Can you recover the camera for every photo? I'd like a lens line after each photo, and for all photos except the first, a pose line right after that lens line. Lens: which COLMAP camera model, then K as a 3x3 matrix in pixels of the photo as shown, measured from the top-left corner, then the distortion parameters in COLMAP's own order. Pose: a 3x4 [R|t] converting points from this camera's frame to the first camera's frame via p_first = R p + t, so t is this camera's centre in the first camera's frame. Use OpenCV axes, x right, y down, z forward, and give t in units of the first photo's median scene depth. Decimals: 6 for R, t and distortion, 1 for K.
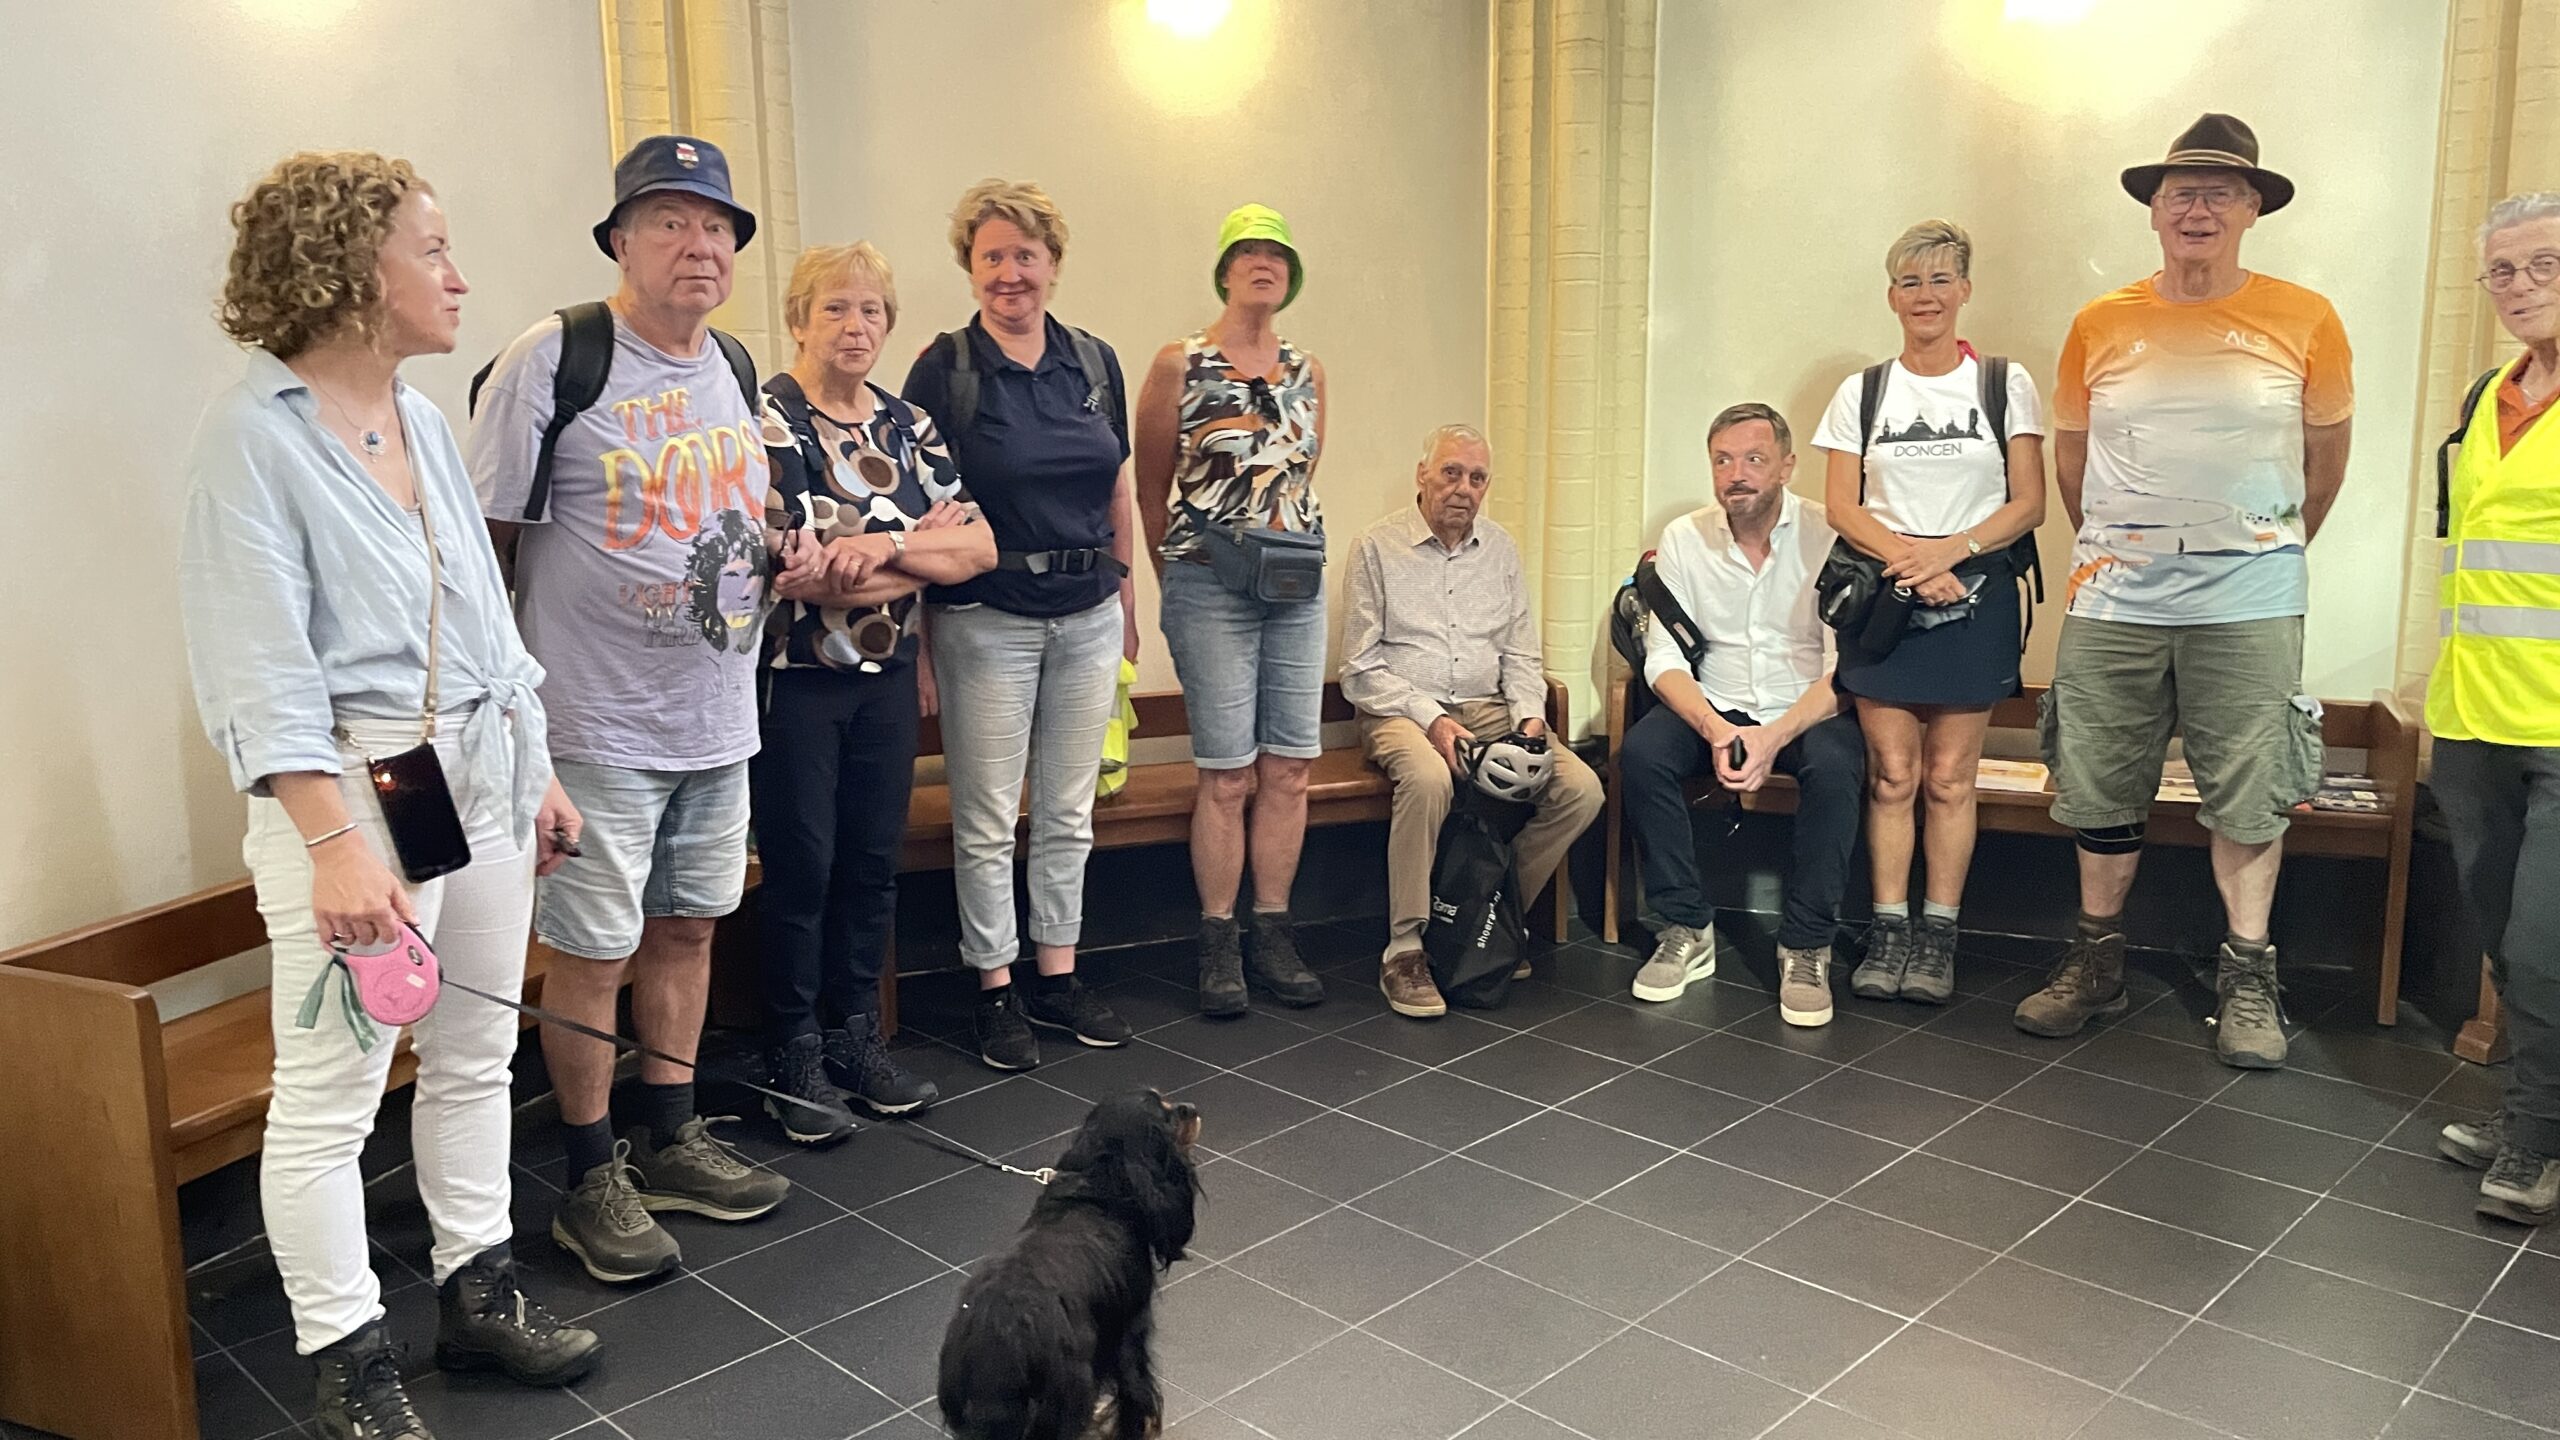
lens RADIAL K [[1969.5, 0, 1283.5], [0, 1969.5, 680.5], [0, 0, 1]] dist [0.122709, -0.000672]
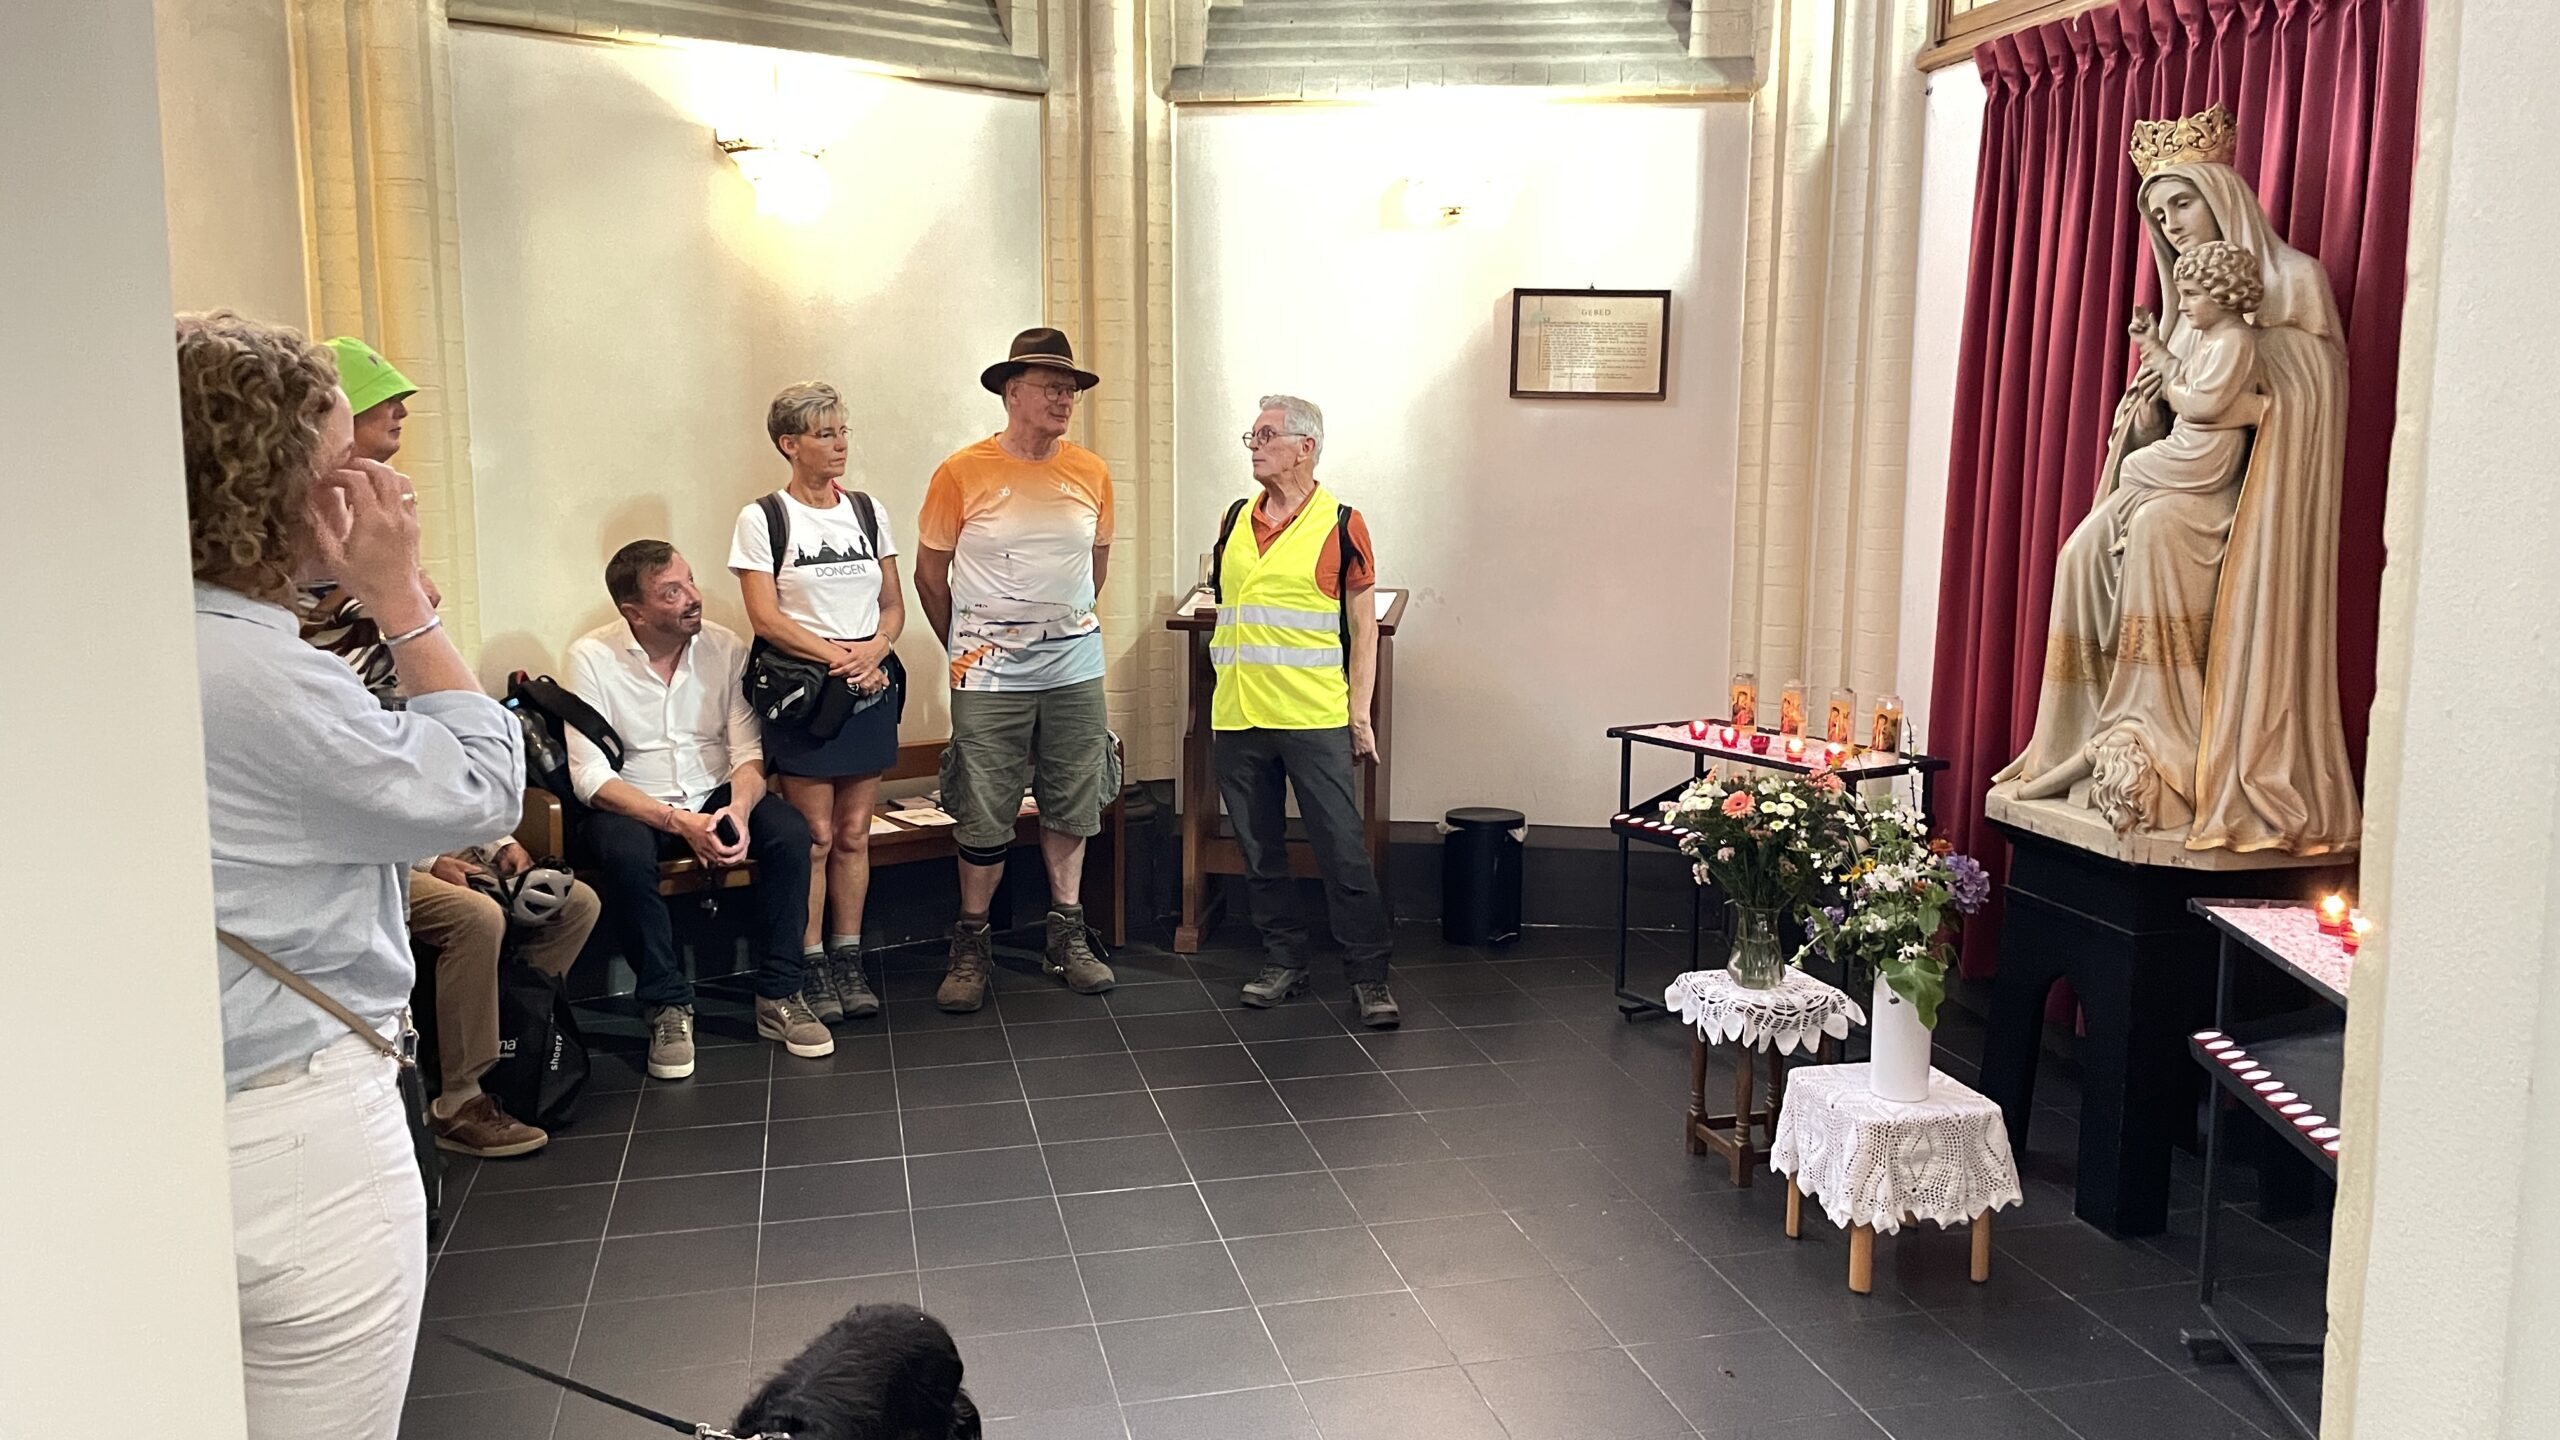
lens RADIAL K [[1969.5, 0, 1283.5], [0, 1969.5, 680.5], [0, 0, 1]] dist [0.122709, -0.000672]
pose [[0.551944, -0.101586, 0.827670, -0.549797], [0.124370, 0.991479, 0.038754, -0.060560], [-0.824554, 0.081547, 0.559875, 0.089335]]
